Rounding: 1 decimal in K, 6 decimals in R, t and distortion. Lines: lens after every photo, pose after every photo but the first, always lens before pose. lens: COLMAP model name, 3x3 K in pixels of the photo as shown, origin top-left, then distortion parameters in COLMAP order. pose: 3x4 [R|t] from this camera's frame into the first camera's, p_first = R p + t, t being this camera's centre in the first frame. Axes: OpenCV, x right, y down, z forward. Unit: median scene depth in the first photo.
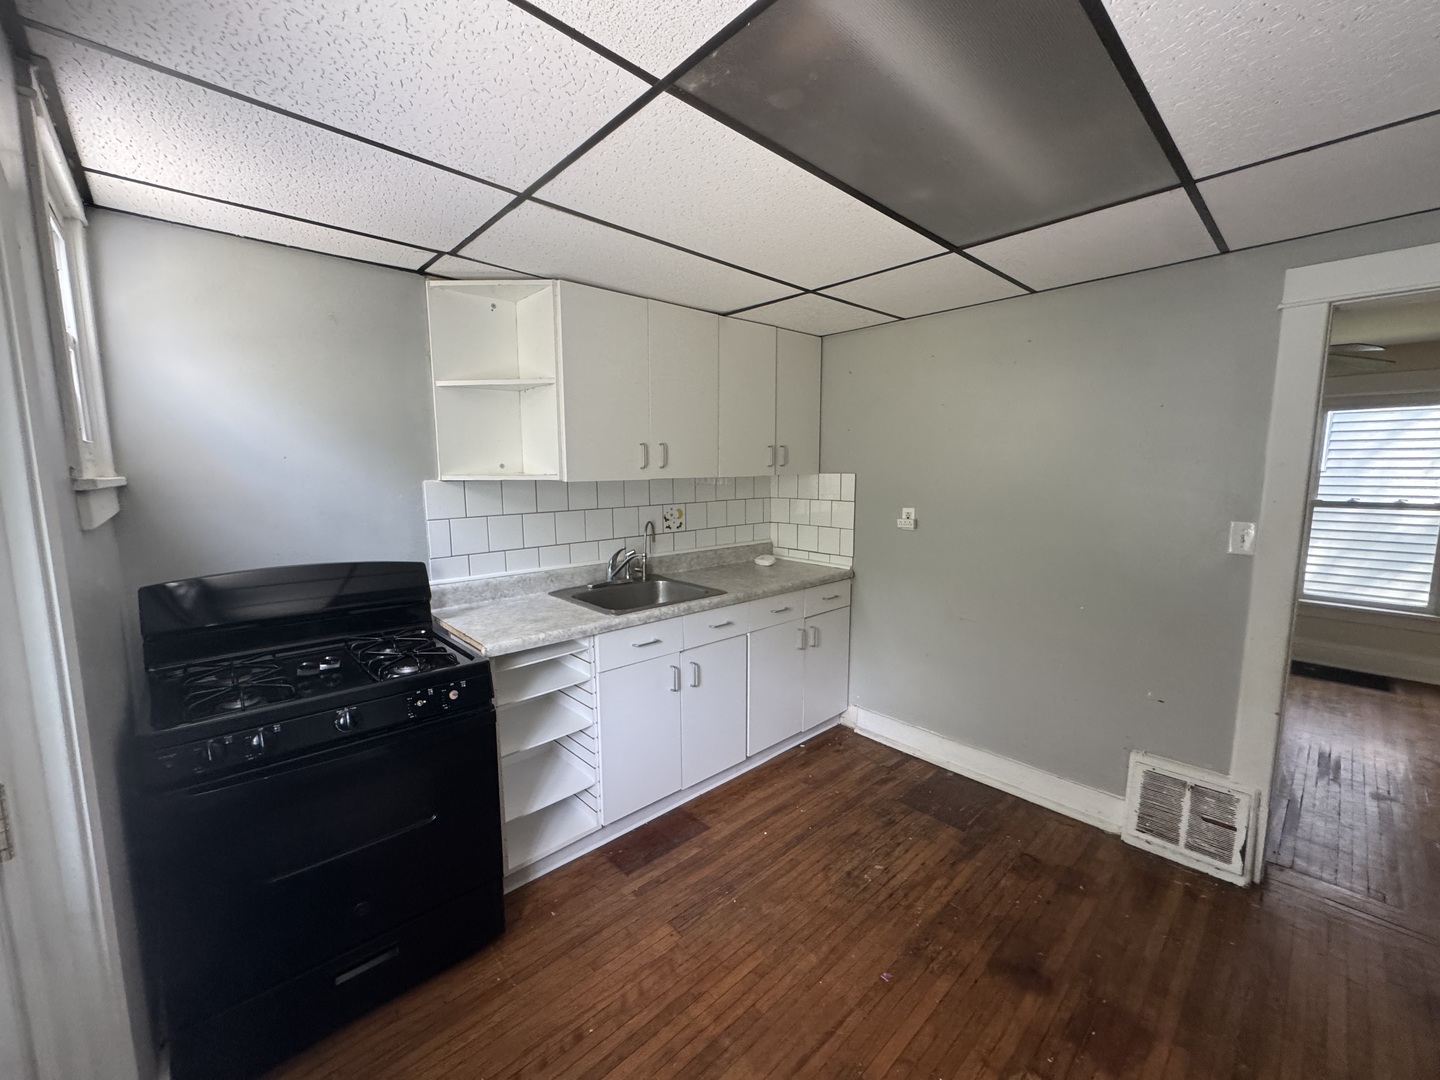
lens RADIAL K [[578.9, 0, 718.3], [0, 578.9, 535.6], [0, 0, 1]] dist [0.007305, -0.000194]
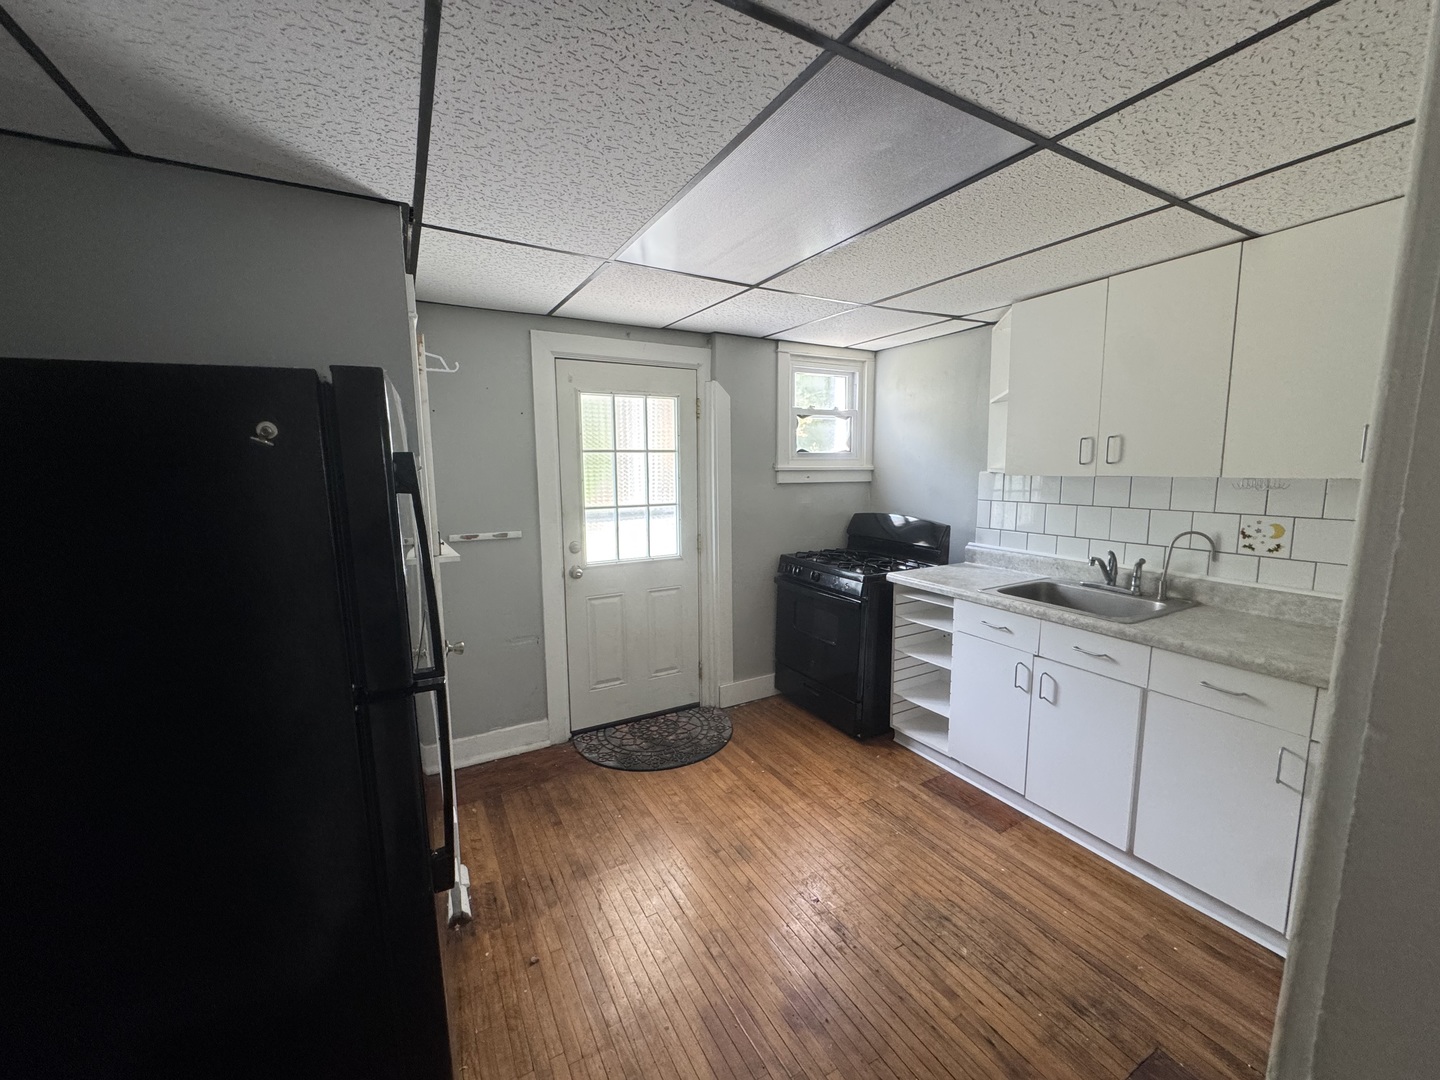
lens RADIAL K [[578.9, 0, 718.3], [0, 578.9, 535.6], [0, 0, 1]] dist [0.007305, -0.000194]
pose [[-0.242342, 0.128245, -0.961677, 0.962063], [-0.108728, 0.981391, 0.158274, -0.089871], [0.964079, 0.142917, -0.223888, 0.679605]]
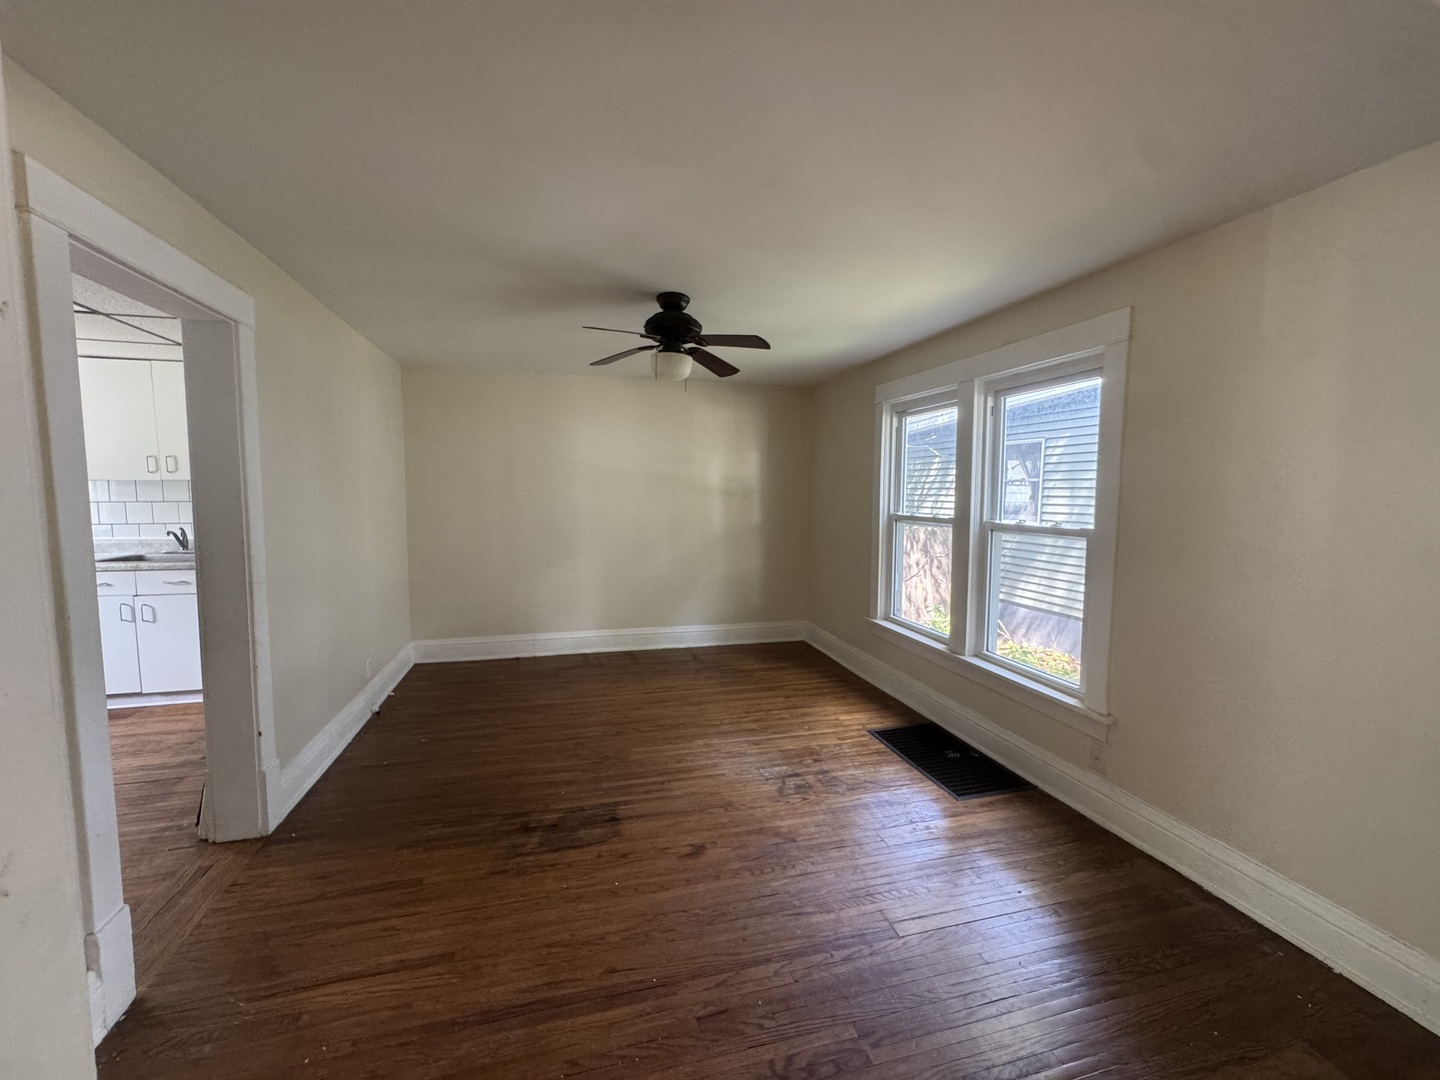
lens RADIAL K [[578.9, 0, 718.3], [0, 578.9, 535.6], [0, 0, 1]] dist [0.007305, -0.000194]
pose [[0.882545, 0.057356, -0.466717, 1.935604], [-0.071549, 0.997356, -0.012731, -0.040397], [0.464753, 0.044629, 0.884315, 0.369096]]
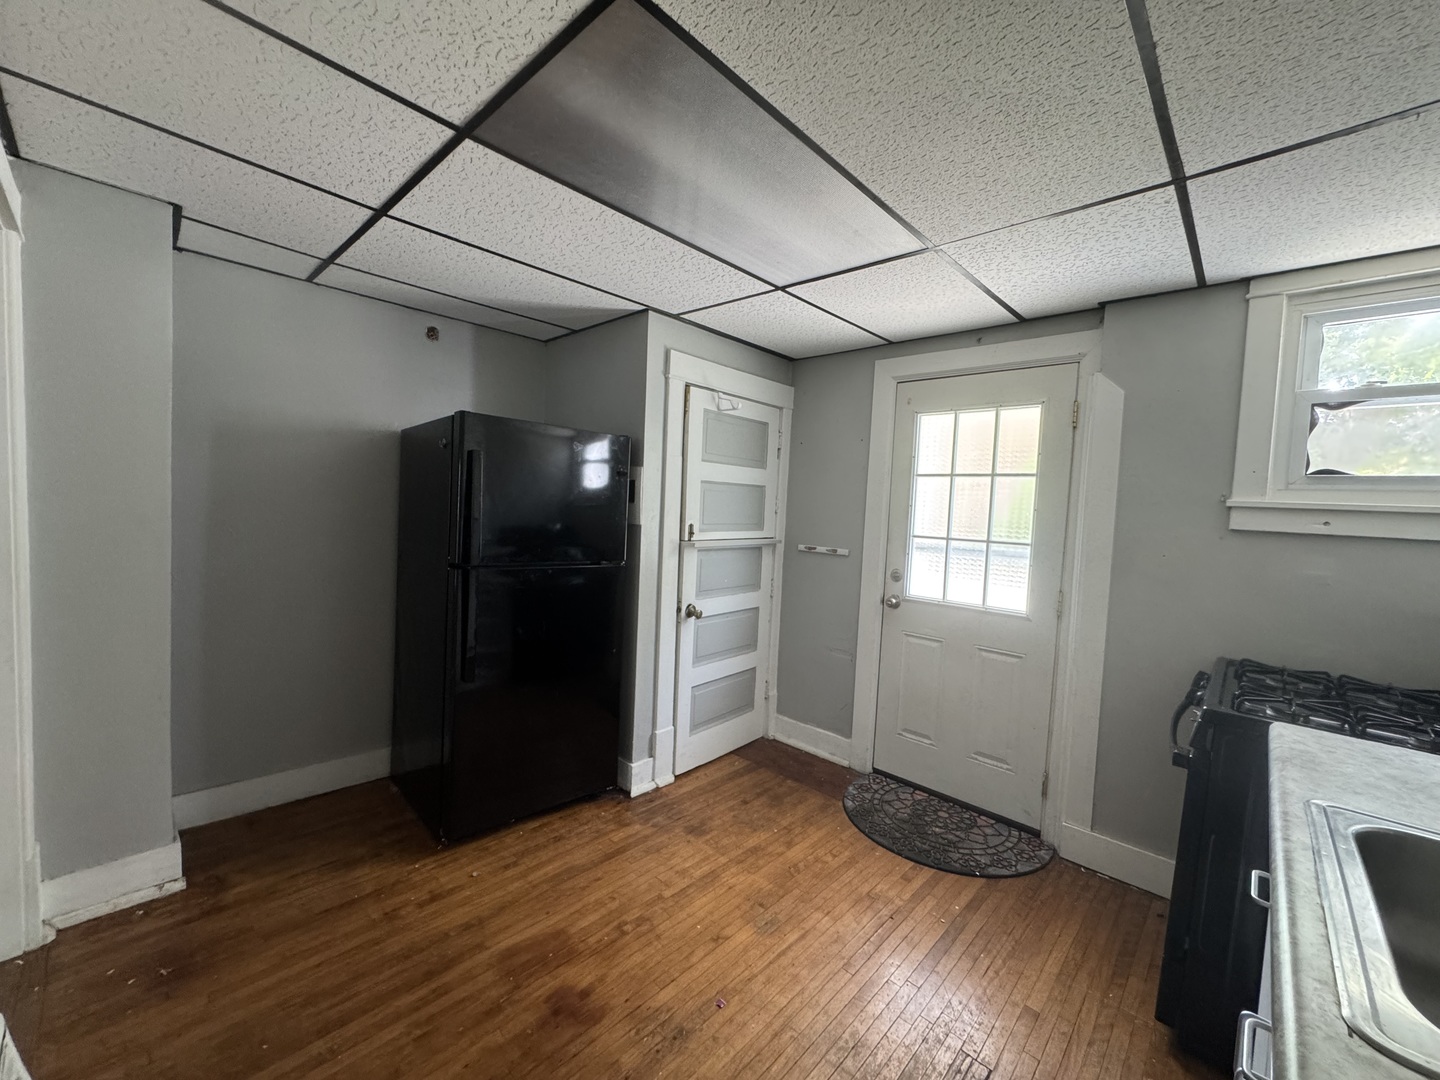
lens RADIAL K [[578.9, 0, 718.3], [0, 578.9, 535.6], [0, 0, 1]] dist [0.007305, -0.000194]
pose [[-0.996792, -0.042363, -0.067904, 0.272102], [-0.053532, 0.983611, 0.172174, -0.099851], [0.059497, 0.175256, -0.982723, 1.255191]]
